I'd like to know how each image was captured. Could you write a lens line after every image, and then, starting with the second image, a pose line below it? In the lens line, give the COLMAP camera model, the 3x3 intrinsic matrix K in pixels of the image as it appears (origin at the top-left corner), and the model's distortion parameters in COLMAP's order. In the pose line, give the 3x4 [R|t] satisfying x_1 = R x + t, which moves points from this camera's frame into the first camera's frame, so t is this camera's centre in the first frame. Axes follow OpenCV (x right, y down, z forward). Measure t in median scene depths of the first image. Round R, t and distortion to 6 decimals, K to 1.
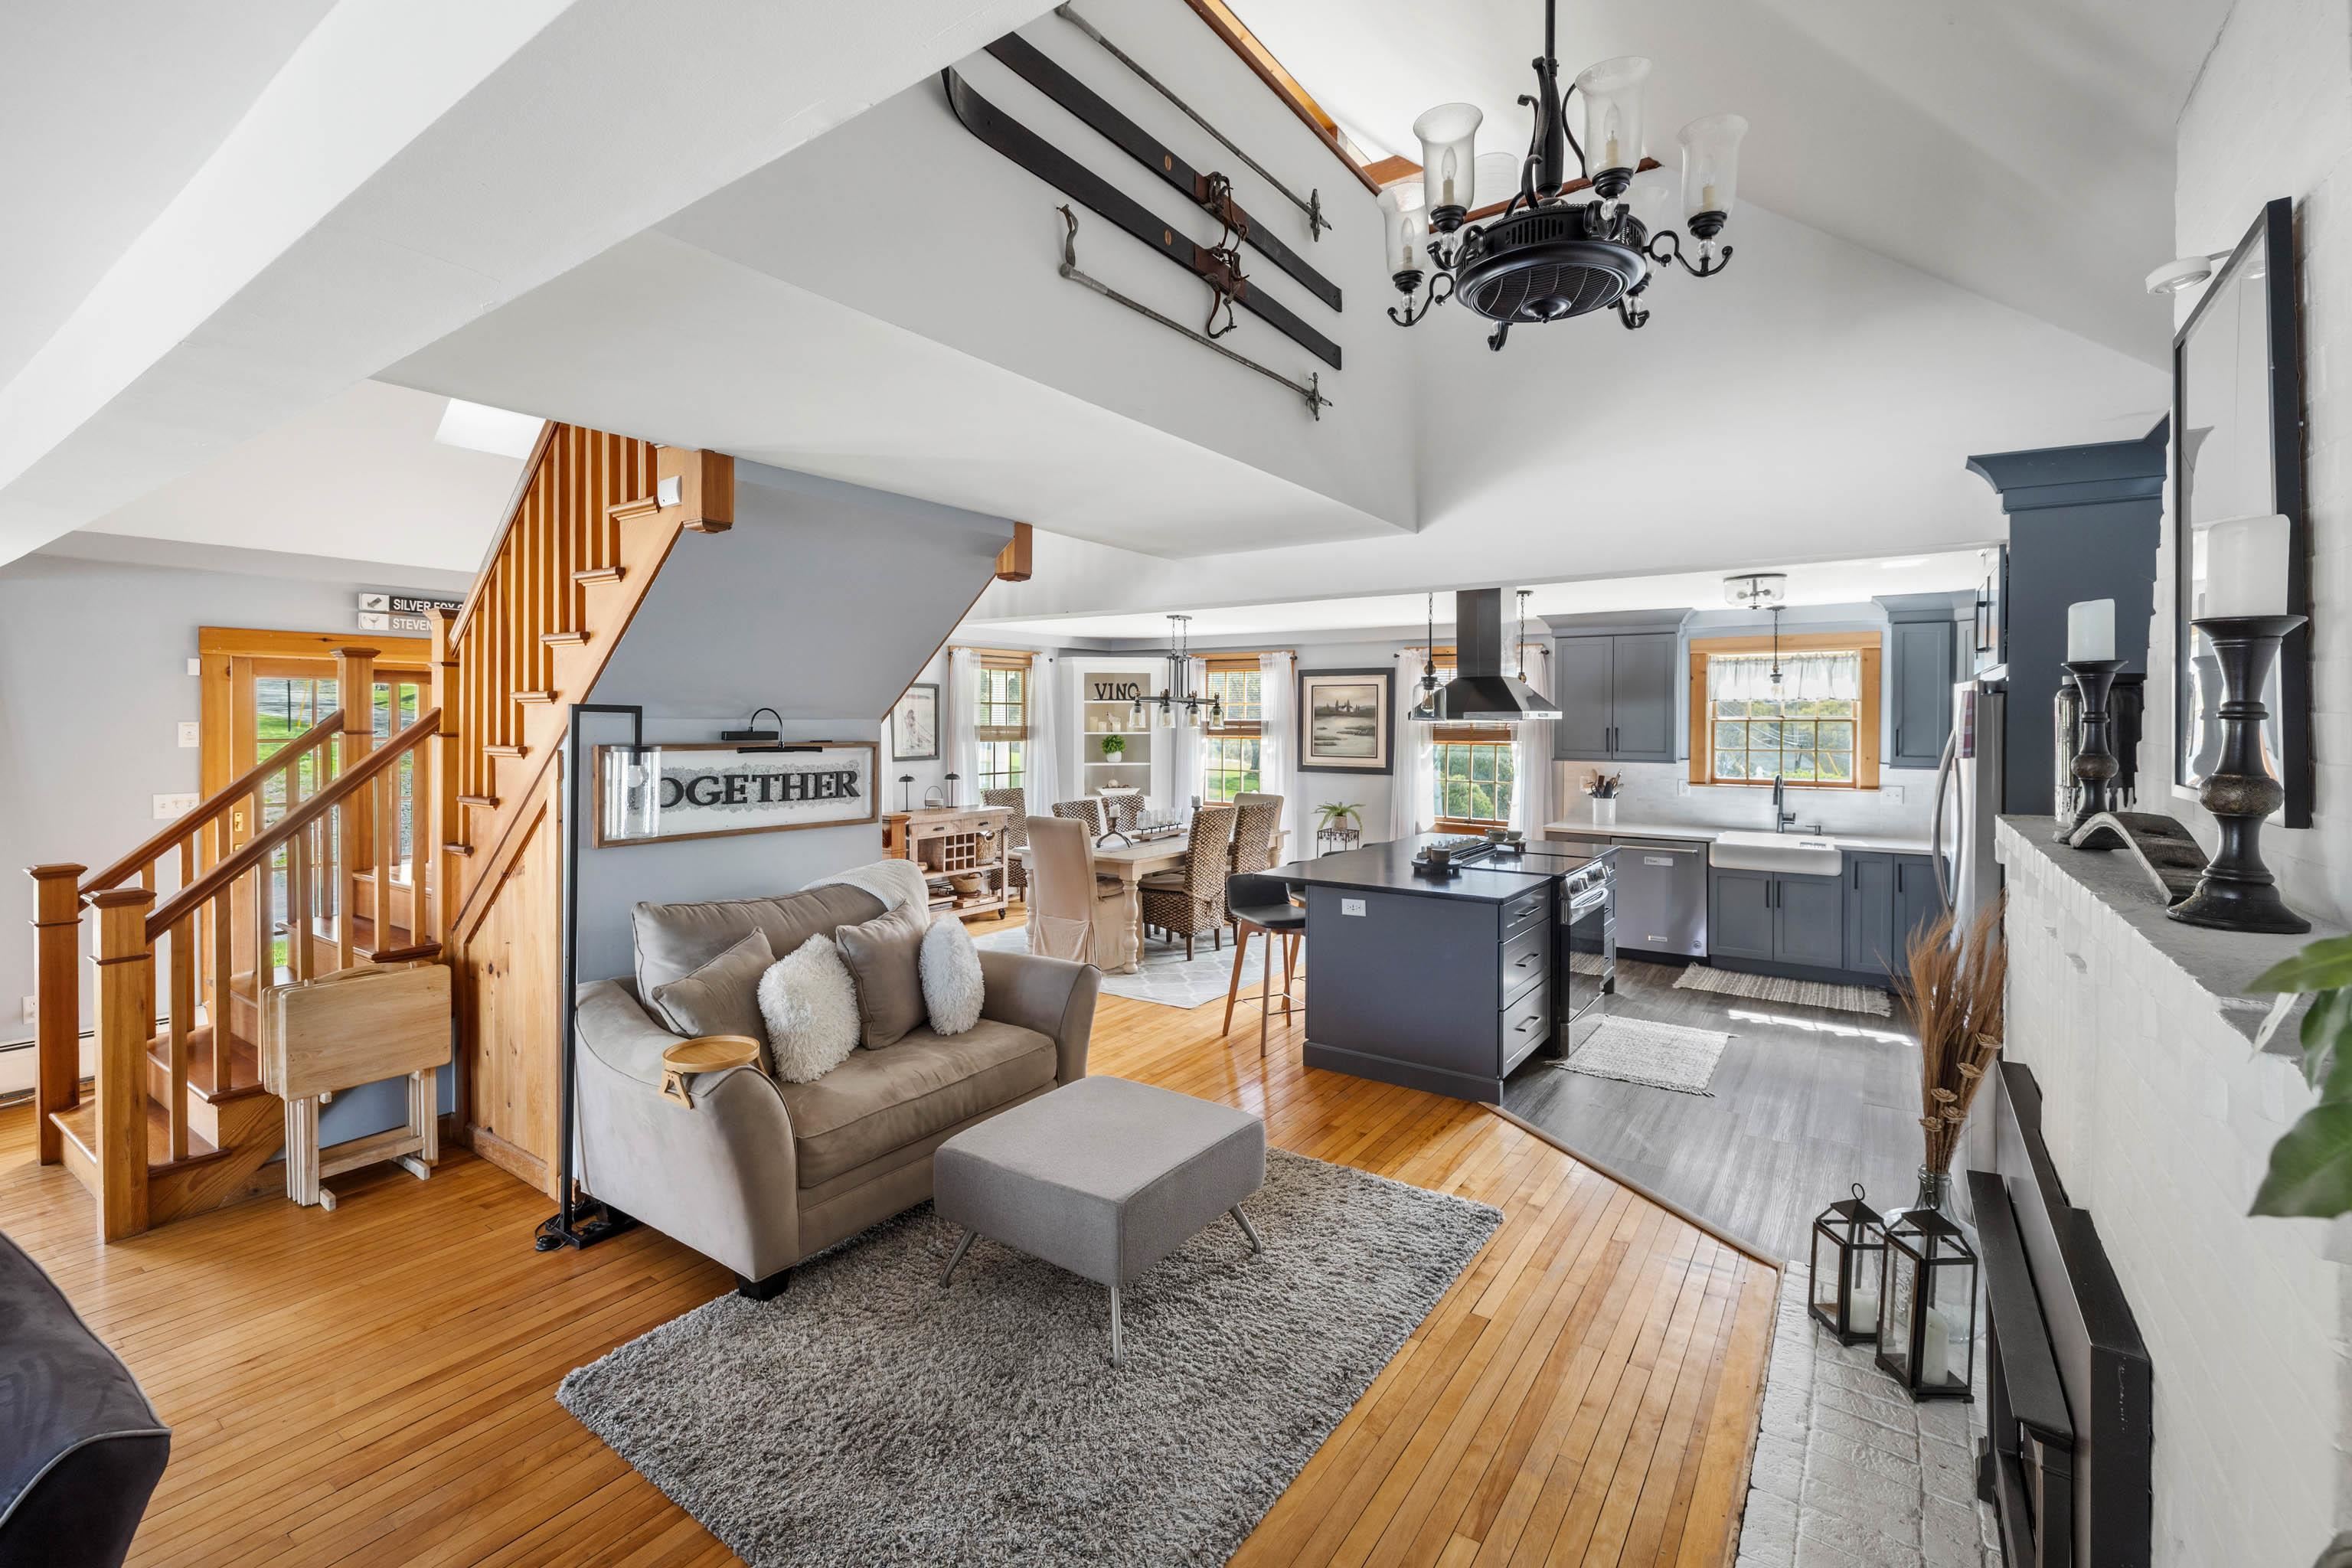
lens RADIAL K [[999.1, 0, 1181.5], [0, 999.1, 736.4], [0, 0, 1]] dist [0.001078, -0.000948]
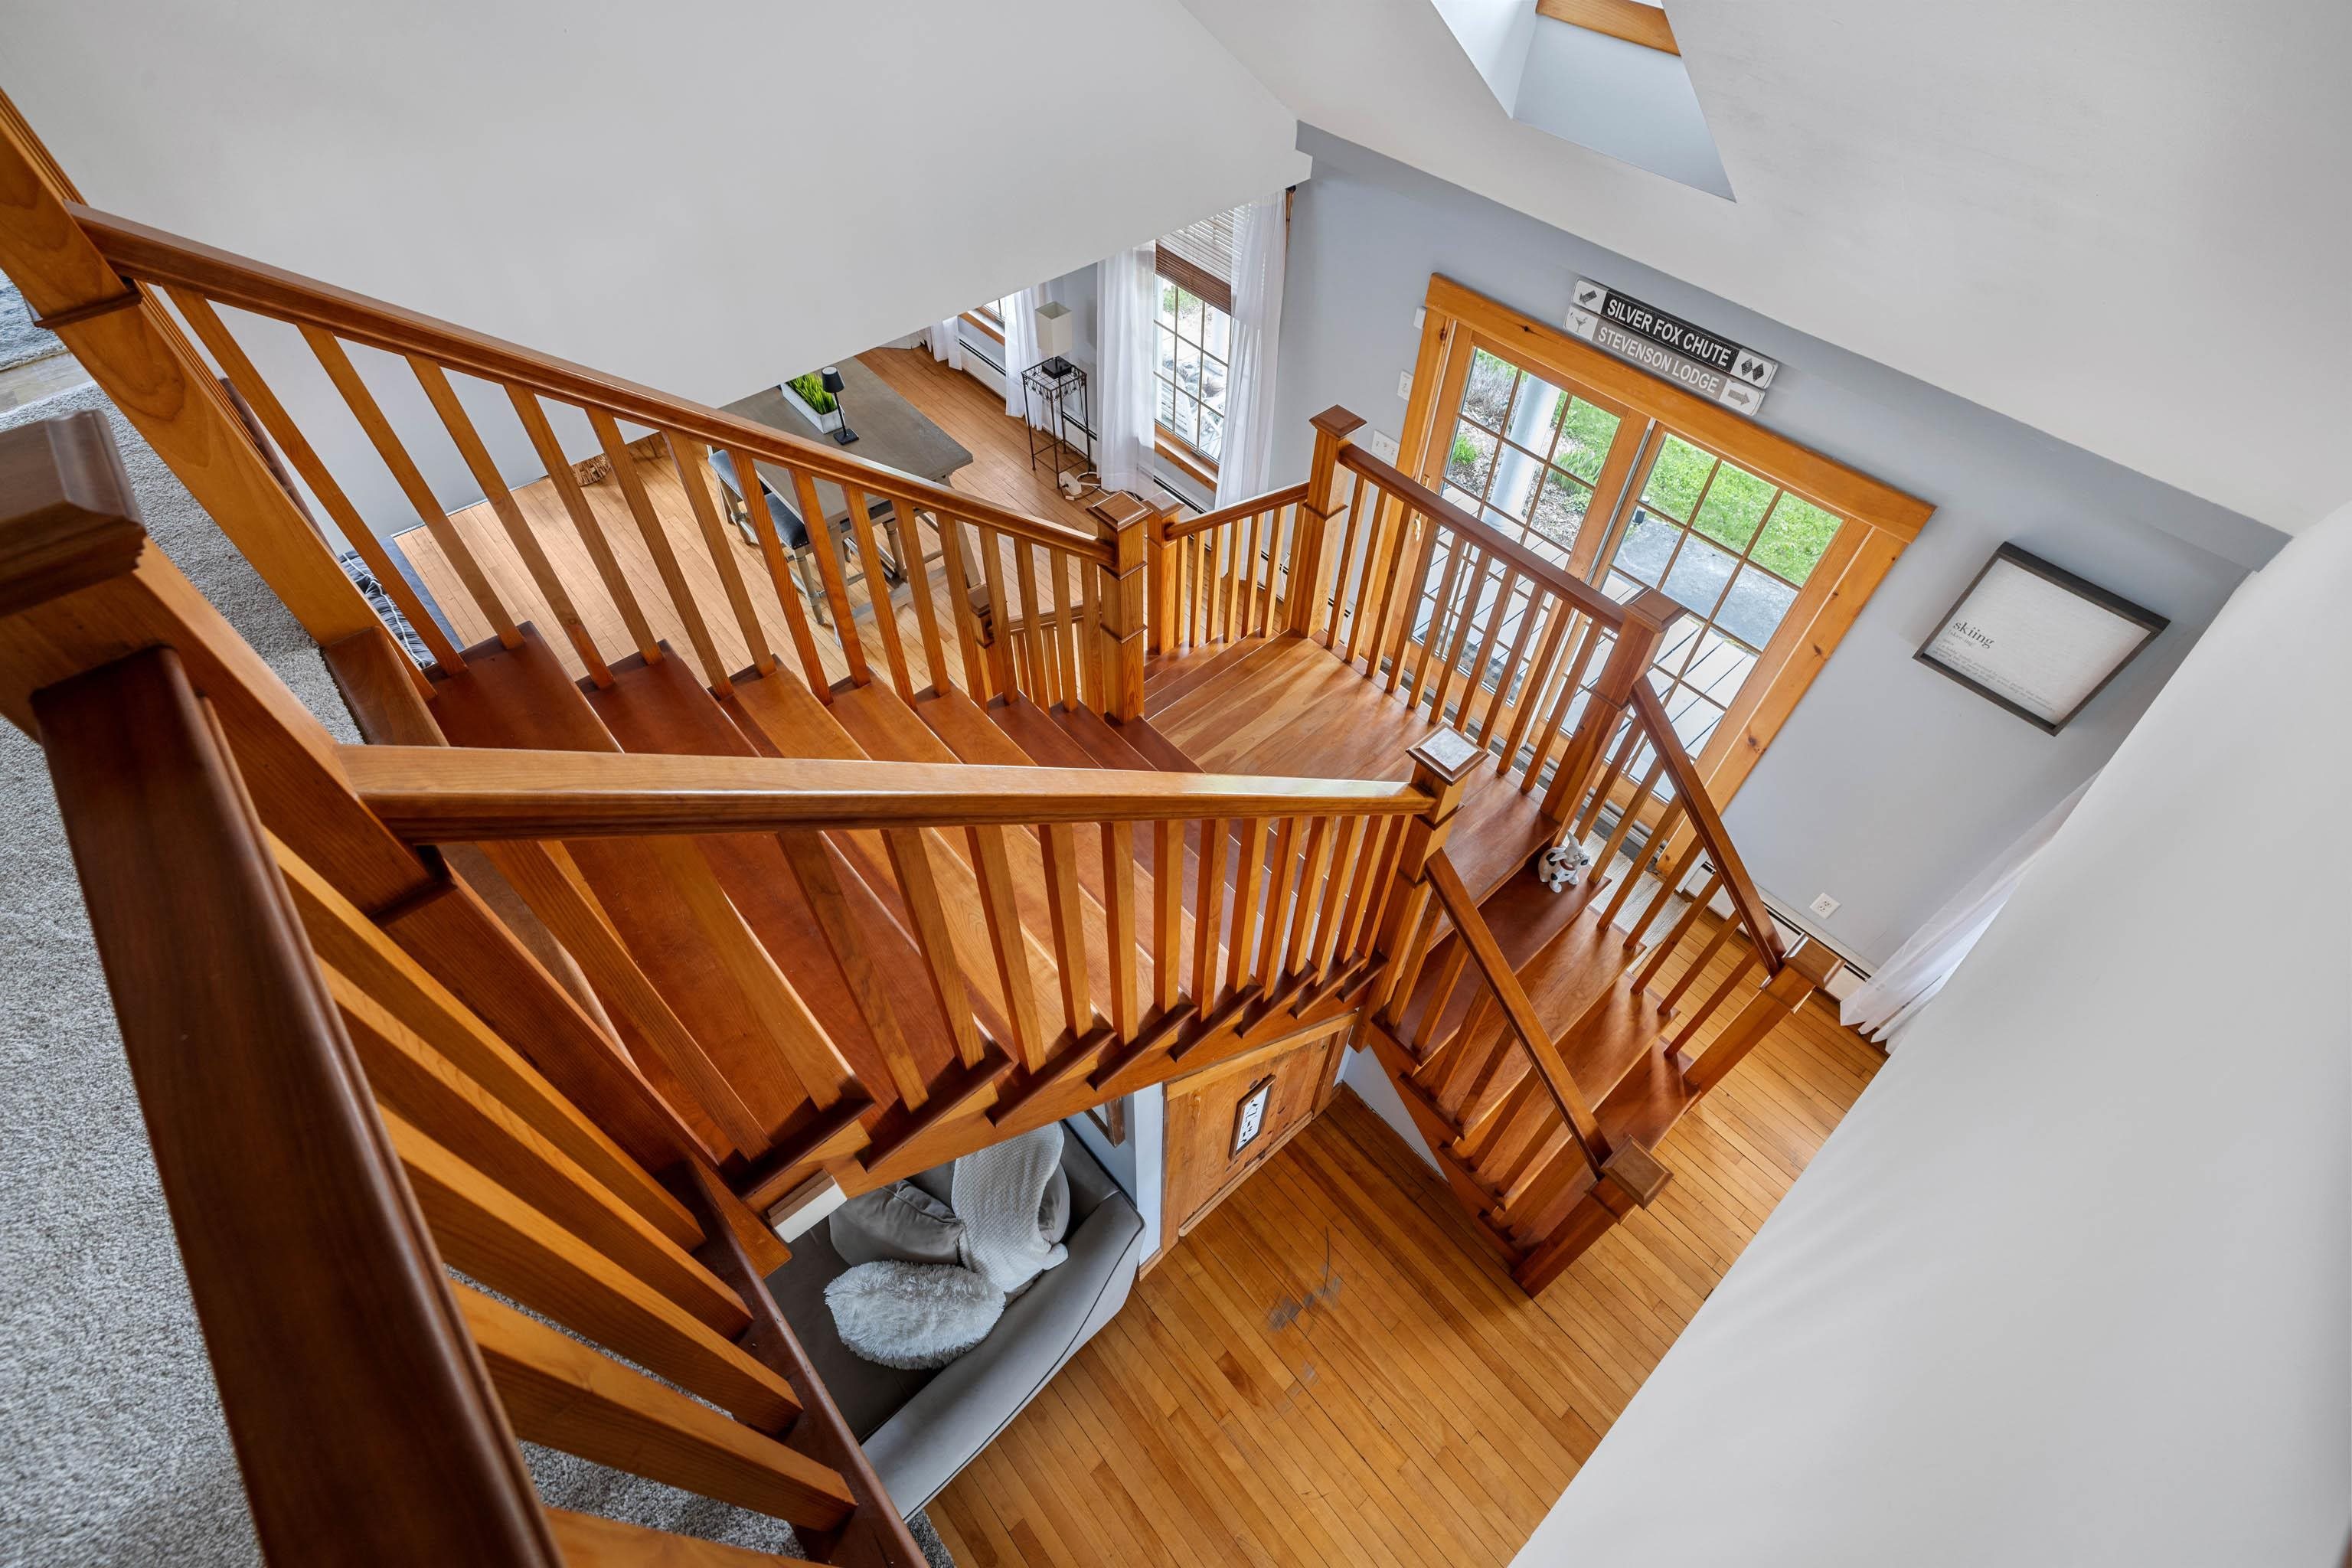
lens RADIAL K [[1067.1, 0, 1158.2], [0, 1067.1, 773.3], [0, 0, 1]] dist [-0.005398, 0.000115]
pose [[-0.247495, 0.753471, -0.609121, -0.055099], [-0.017754, 0.625047, 0.780385, -0.361600], [0.968727, 0.203955, -0.141319, 0.669558]]
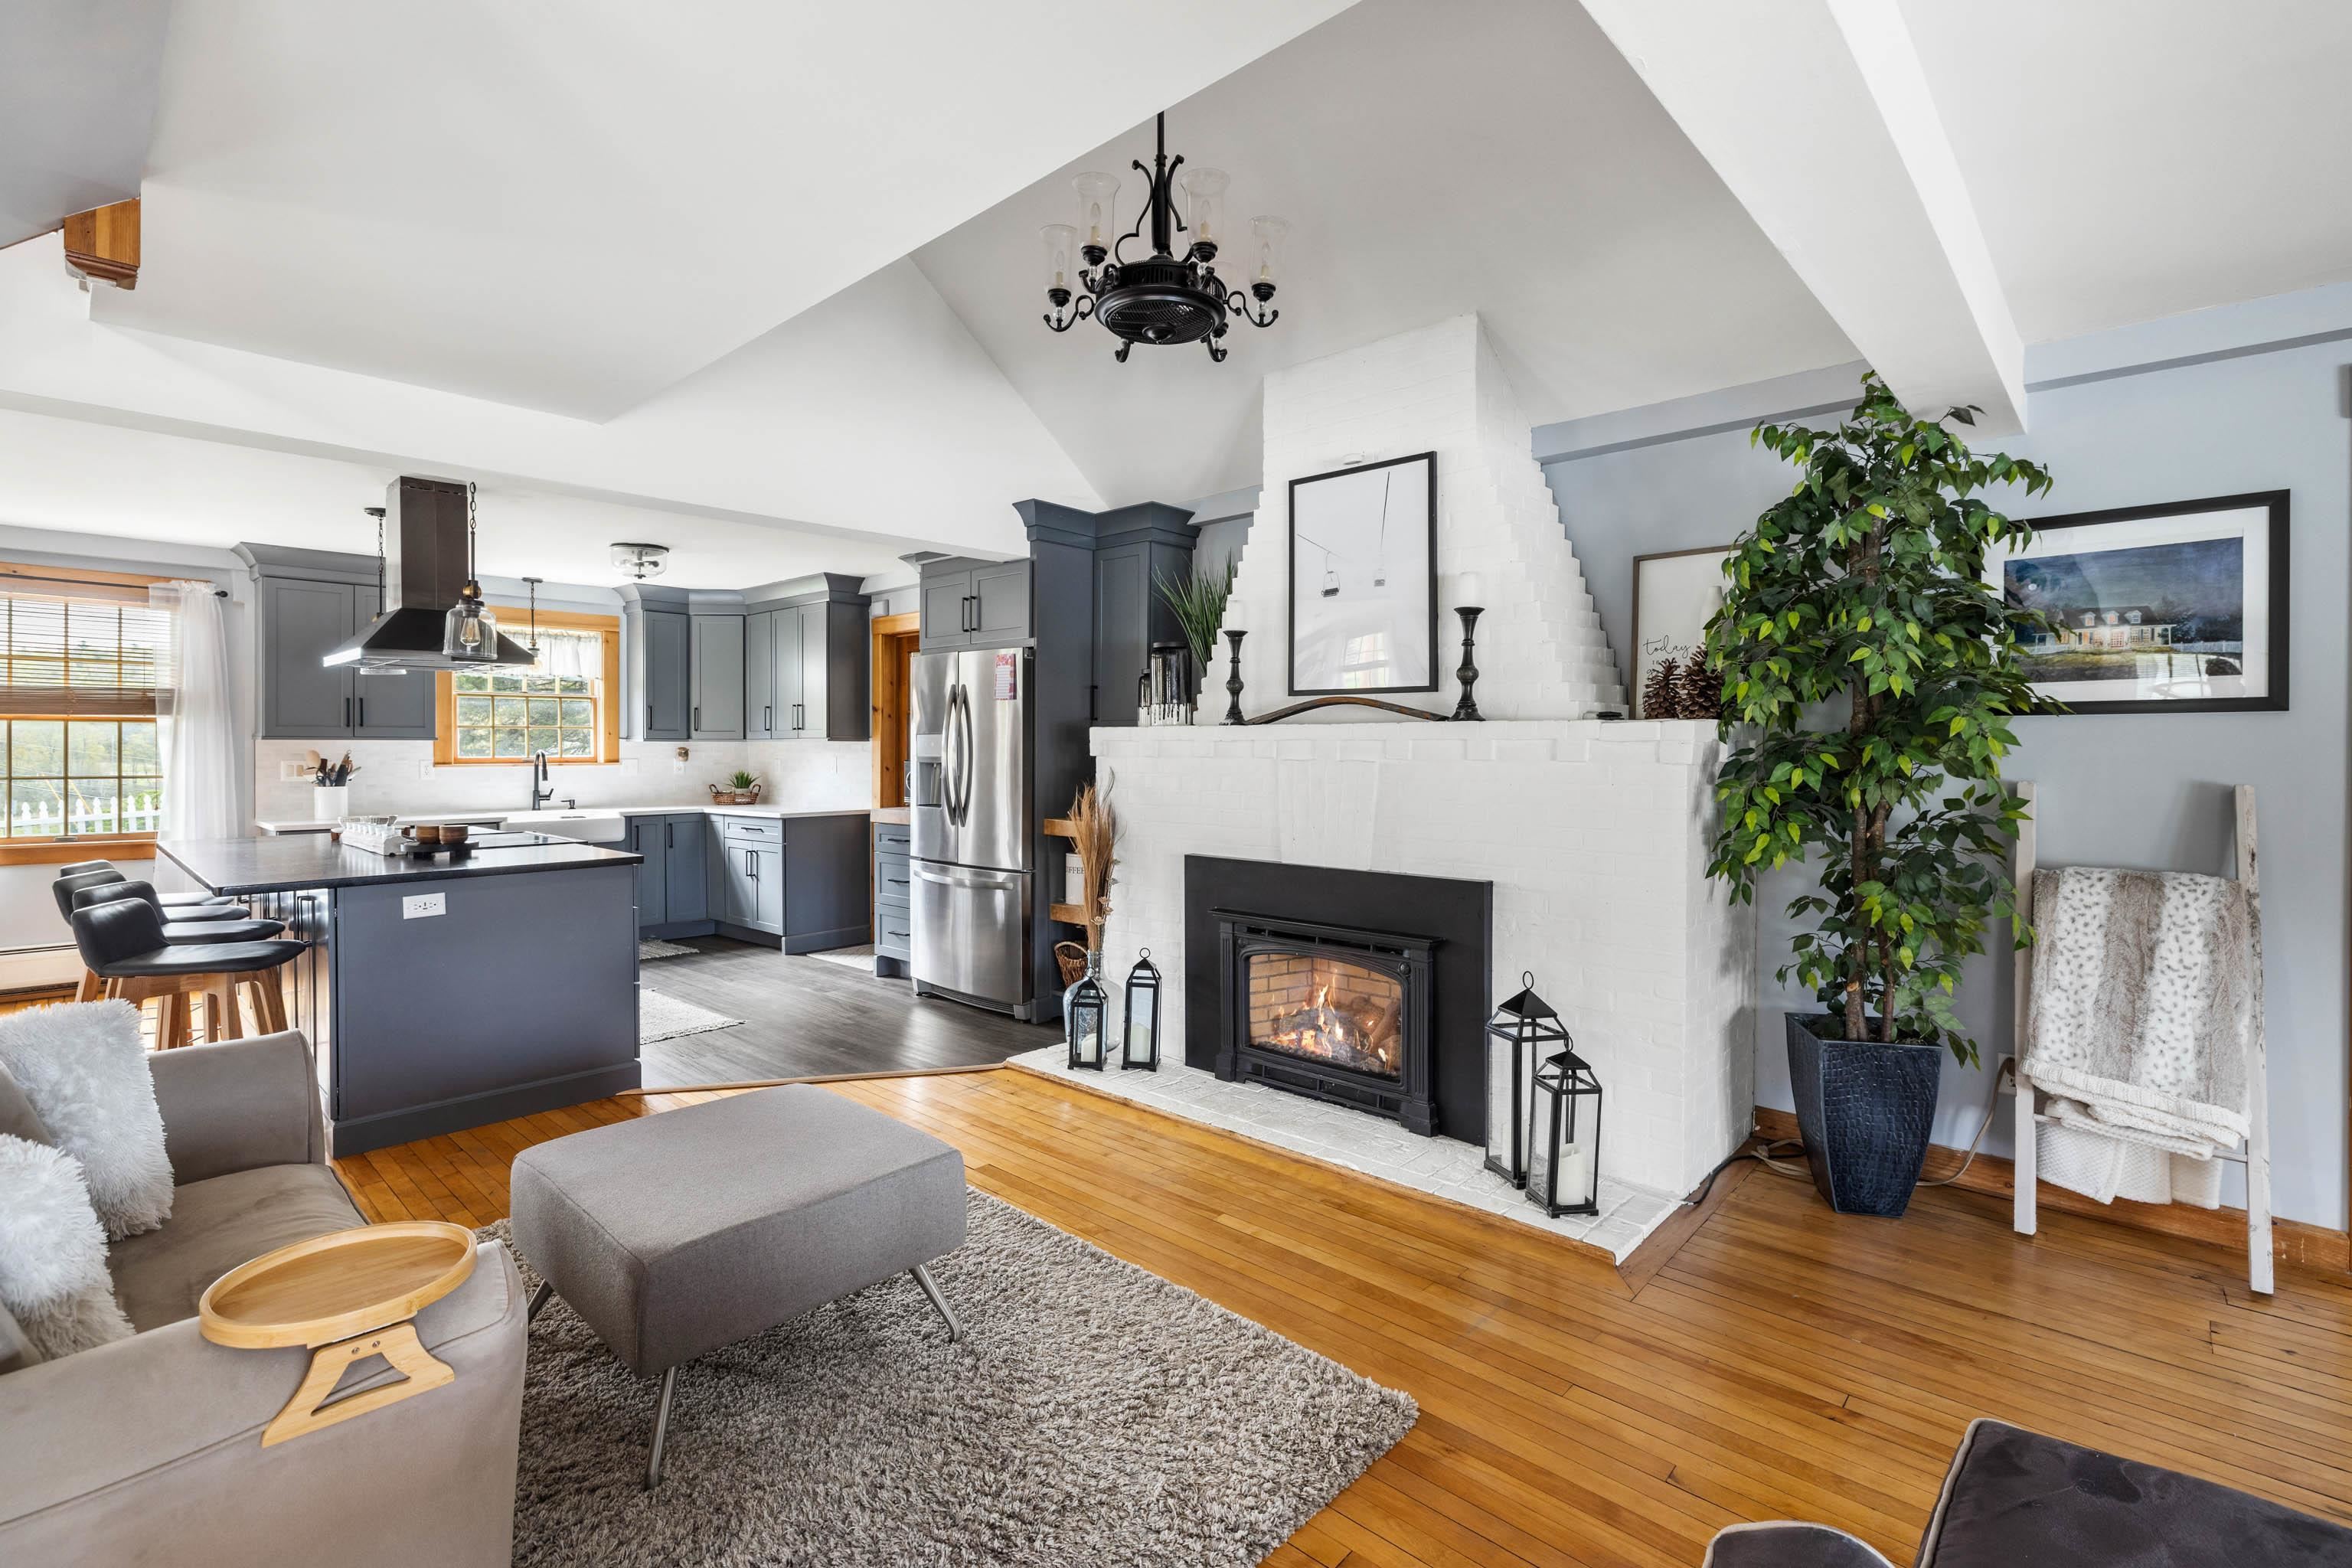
lens RADIAL K [[1067.1, 0, 1169.5], [0, 1067.1, 752.1], [0, 0, 1]] dist [-0.005398, 0.000115]
pose [[0.144858, -0.008306, 0.989418, -0.339791], [0.014850, 0.999870, 0.006219, 0.041520], [-0.989341, 0.013792, 0.144963, 0.233221]]
